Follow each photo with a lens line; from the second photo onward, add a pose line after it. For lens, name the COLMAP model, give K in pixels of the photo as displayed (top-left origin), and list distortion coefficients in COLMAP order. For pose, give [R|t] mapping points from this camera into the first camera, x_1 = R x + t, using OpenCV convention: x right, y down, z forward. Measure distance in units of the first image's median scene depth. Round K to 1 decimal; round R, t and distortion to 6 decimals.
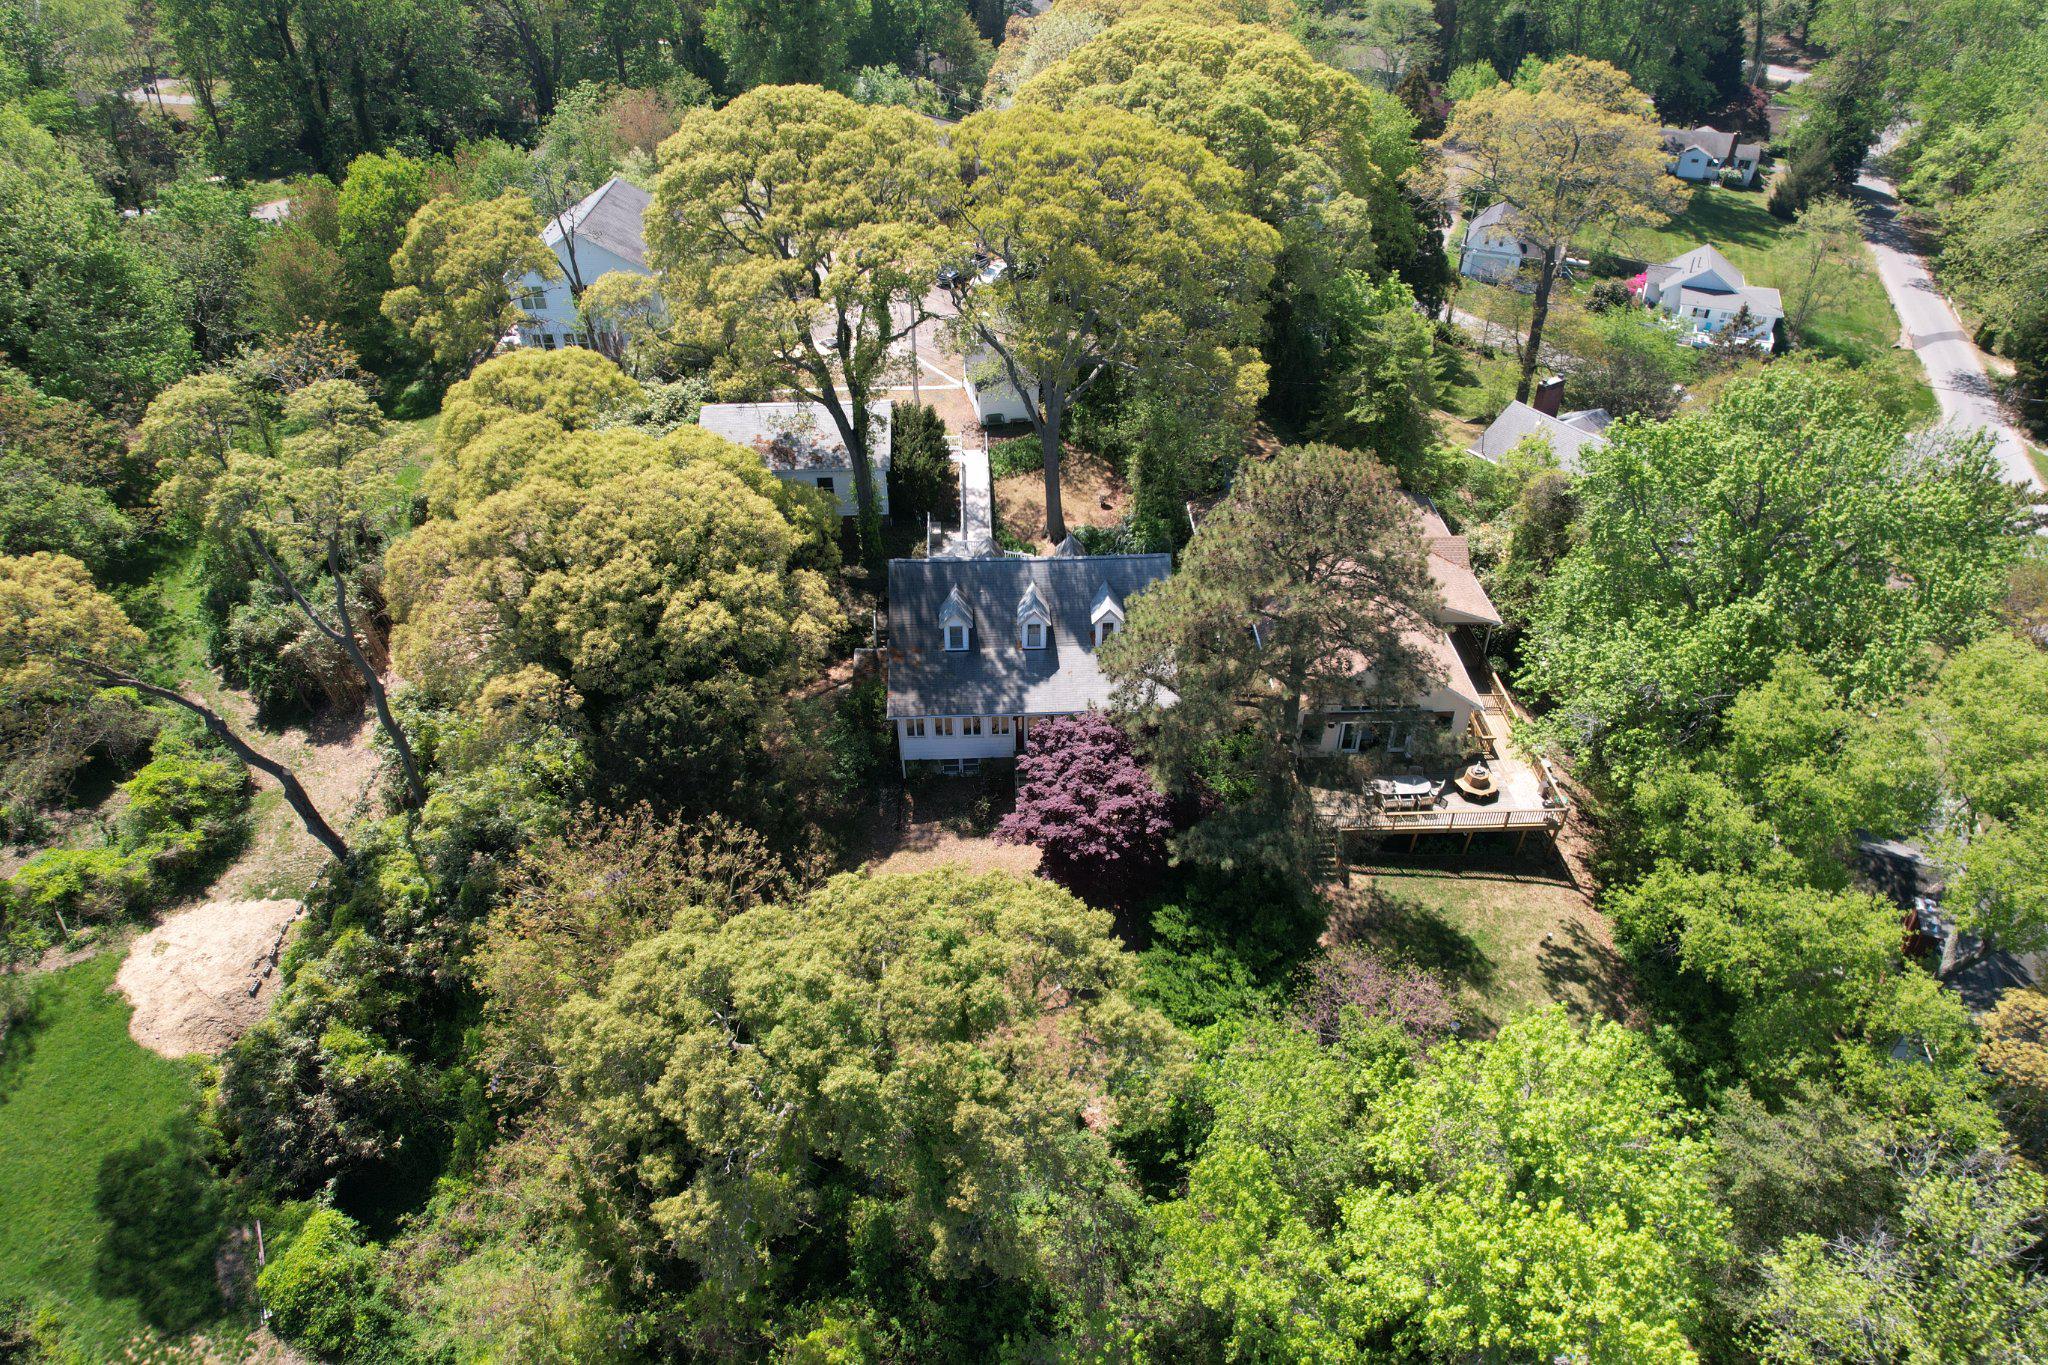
lens RADIAL K [[1306.4, 0, 1029.7], [0, 1306.4, 689.0], [0, 0, 1]] dist [-0.088420, 0.078957]
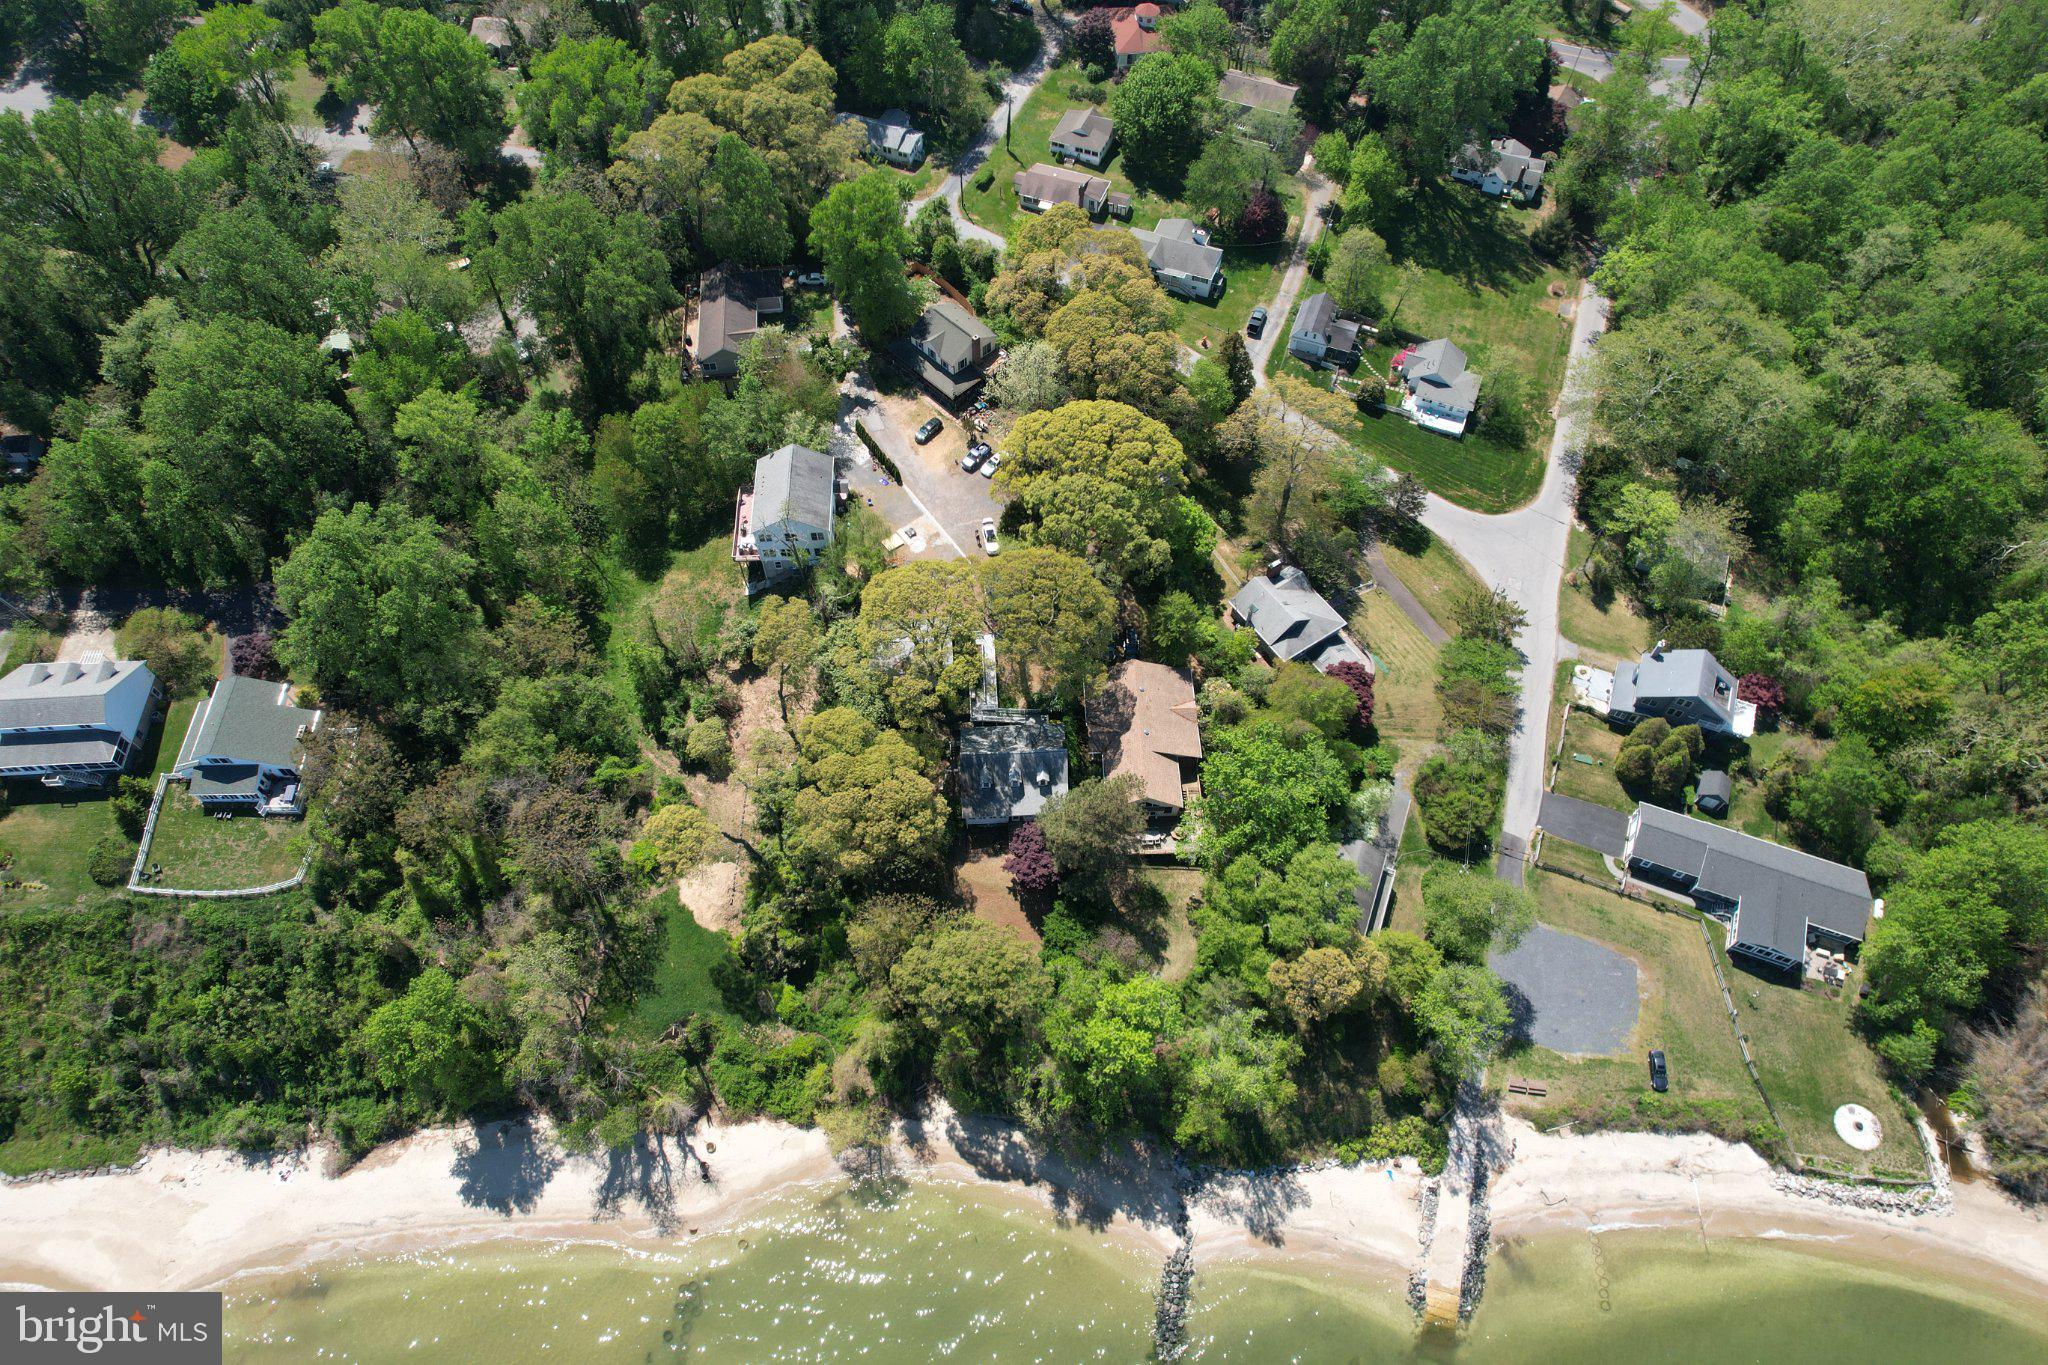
lens RADIAL K [[1306.4, 0, 1029.7], [0, 1306.4, 689.0], [0, 0, 1]] dist [-0.088420, 0.078957]
pose [[0.999950, -0.004894, 0.008681, 0.012834], [0.001366, 0.930218, 0.367006, -1.390971], [-0.009872, -0.366976, 0.930178, -1.640008]]
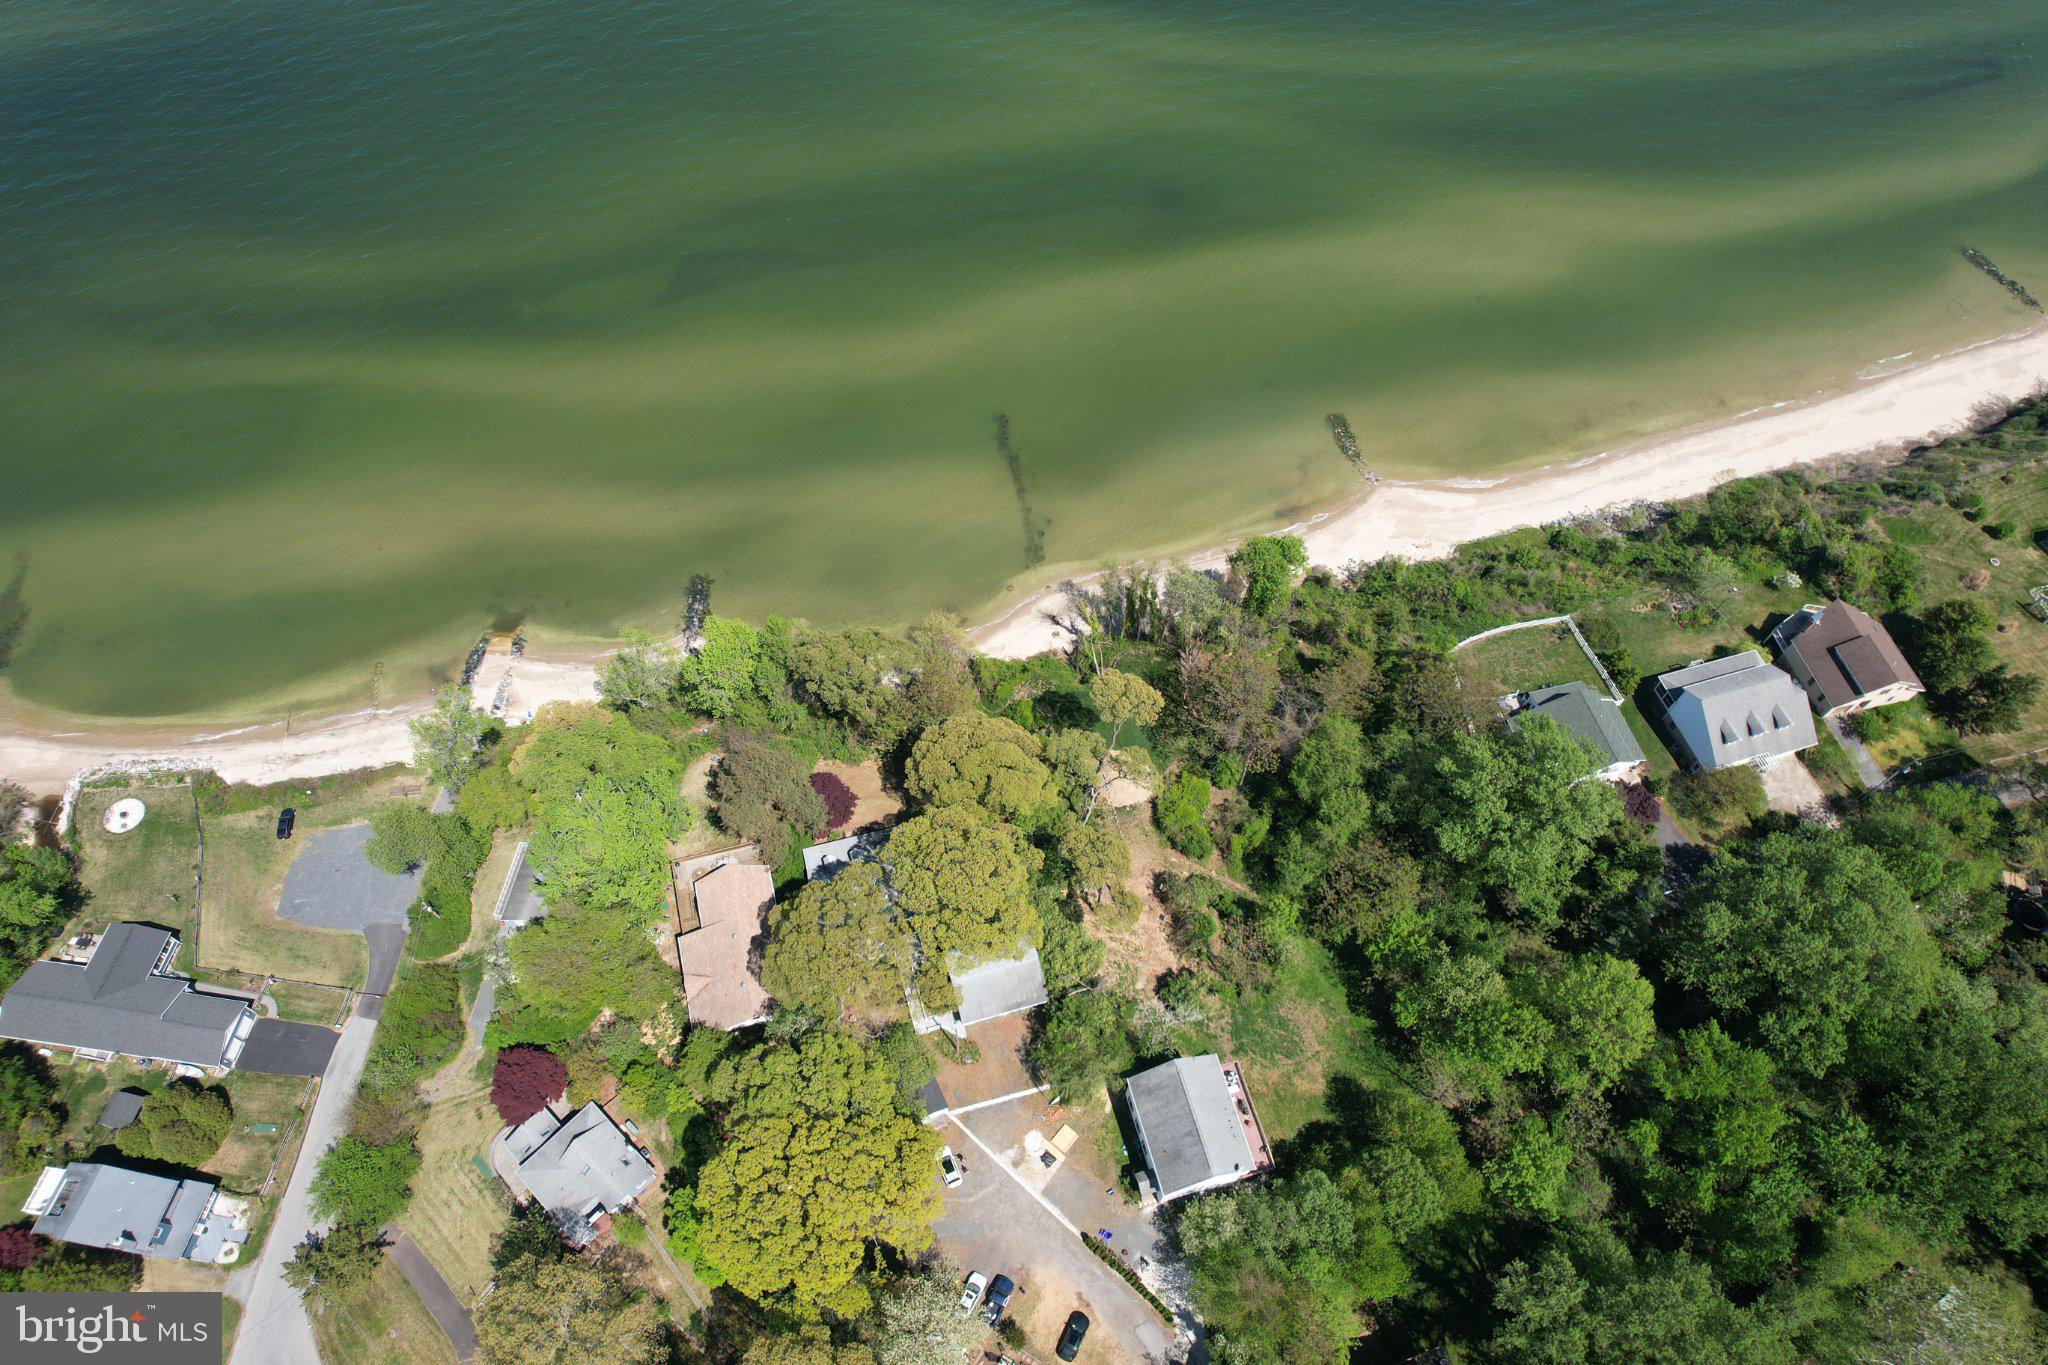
lens RADIAL K [[1306.4, 0, 1029.7], [0, 1306.4, 689.0], [0, 0, 1]] dist [-0.088420, 0.078957]
pose [[-0.970654, 0.195682, -0.139782, -0.043624], [-0.157762, -0.079459, 0.984275, -3.212960], [0.181498, 0.977443, 0.107998, 0.492322]]
